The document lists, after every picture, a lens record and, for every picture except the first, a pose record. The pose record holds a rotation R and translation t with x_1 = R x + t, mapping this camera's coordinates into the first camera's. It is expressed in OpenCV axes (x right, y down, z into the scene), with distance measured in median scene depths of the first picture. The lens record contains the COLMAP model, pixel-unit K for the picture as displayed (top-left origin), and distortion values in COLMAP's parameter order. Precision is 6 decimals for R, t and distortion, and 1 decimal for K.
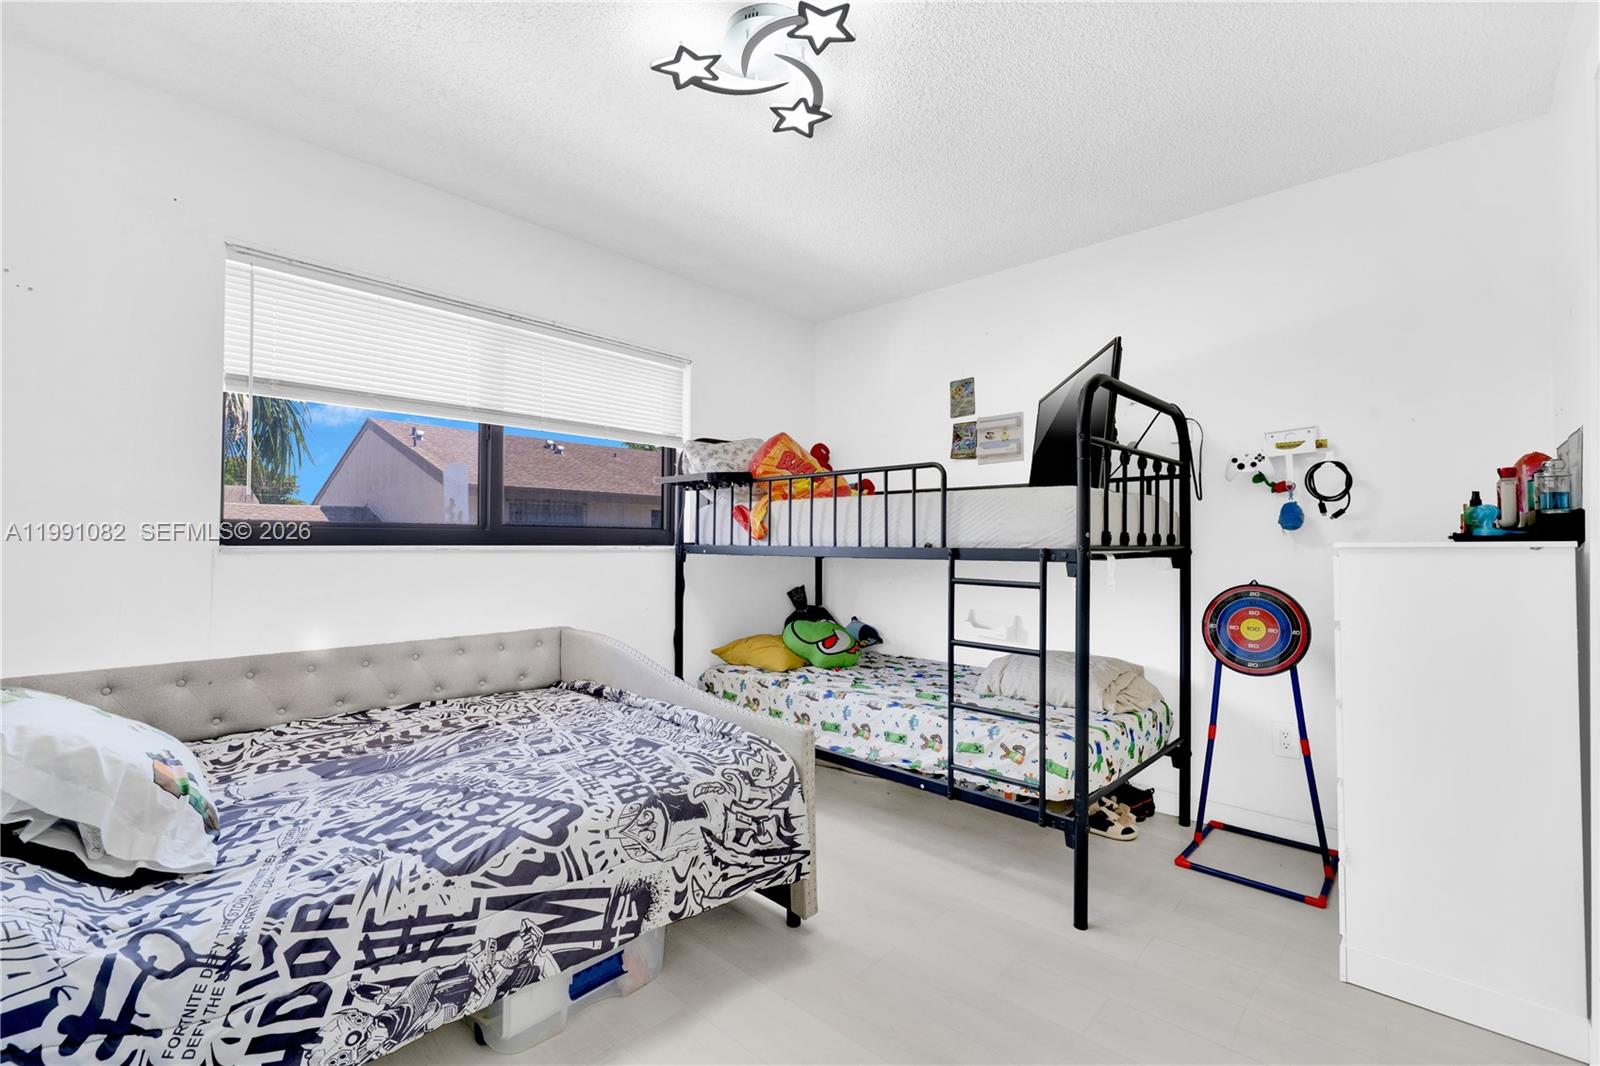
lens RADIAL K [[718.6, 0, 794.9], [0, 718.6, 529.3], [0, 0, 1]] dist [0.000477, -0.000005]
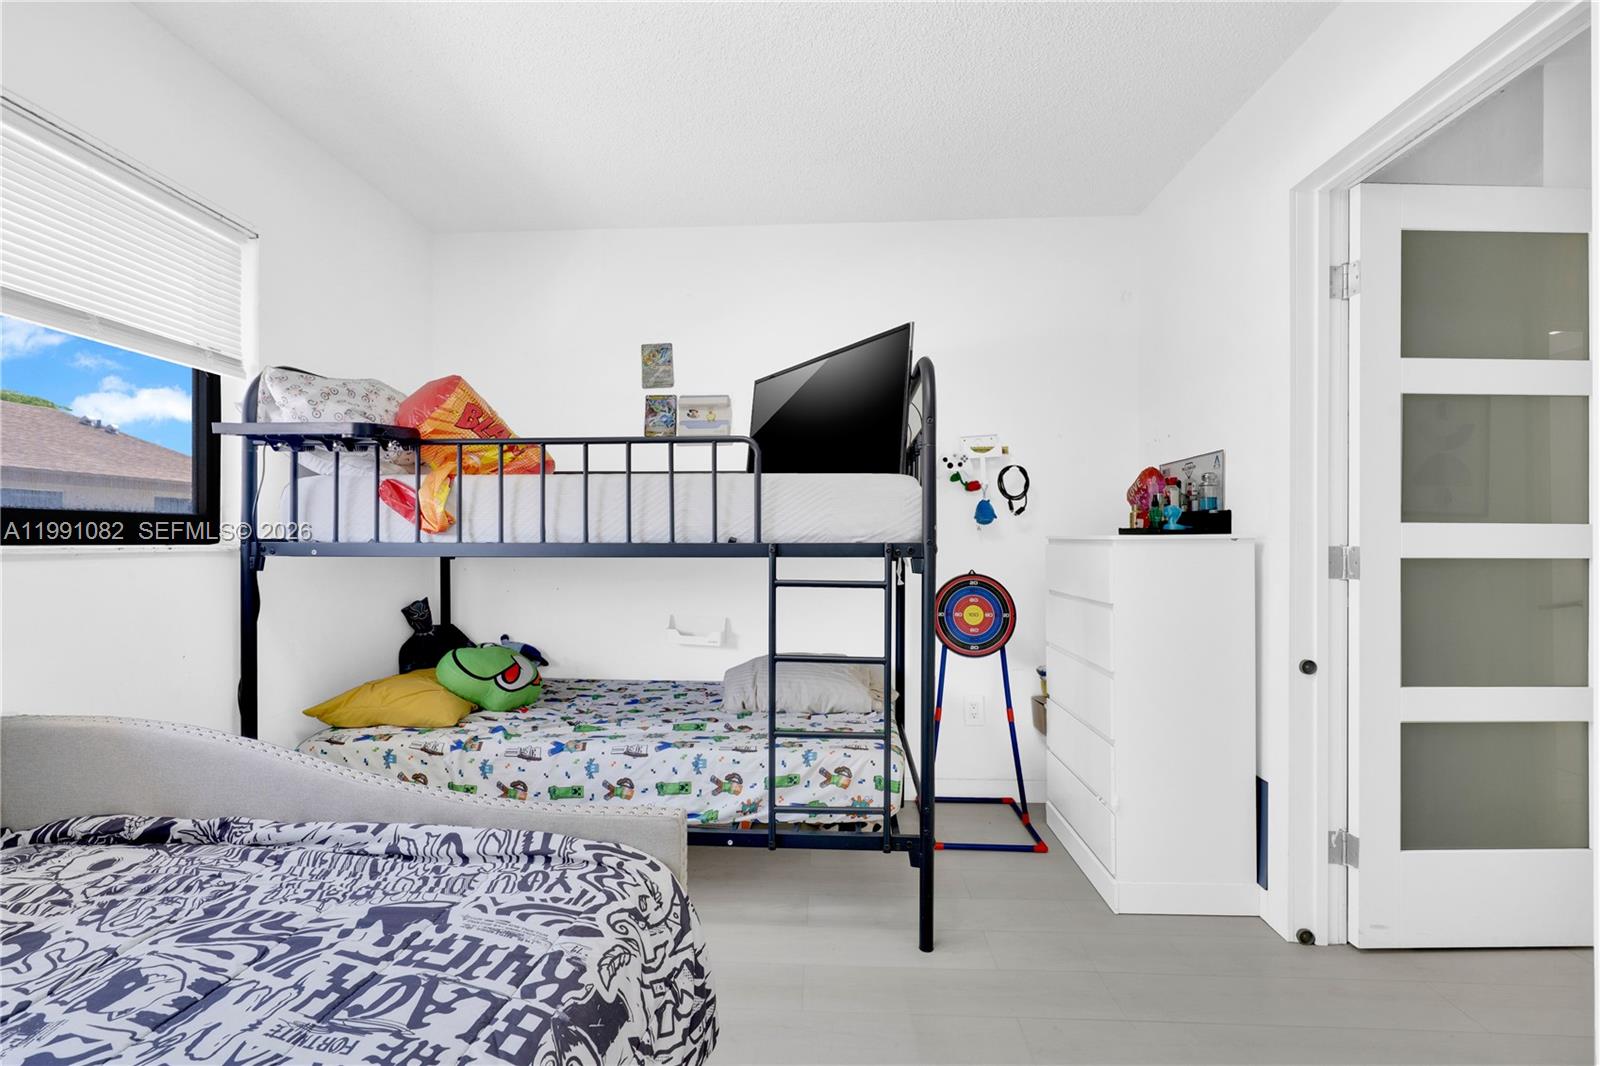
lens RADIAL K [[725.0, 0, 804.4], [0, 725.0, 535.5], [0, 0, 1]] dist [-0.002393, -0.000186]
pose [[0.751200, -0.001644, 0.660072, -0.292471], [-0.009620, 0.999863, 0.013438, 0.005882], [-0.660004, -0.016445, 0.751082, 0.351115]]
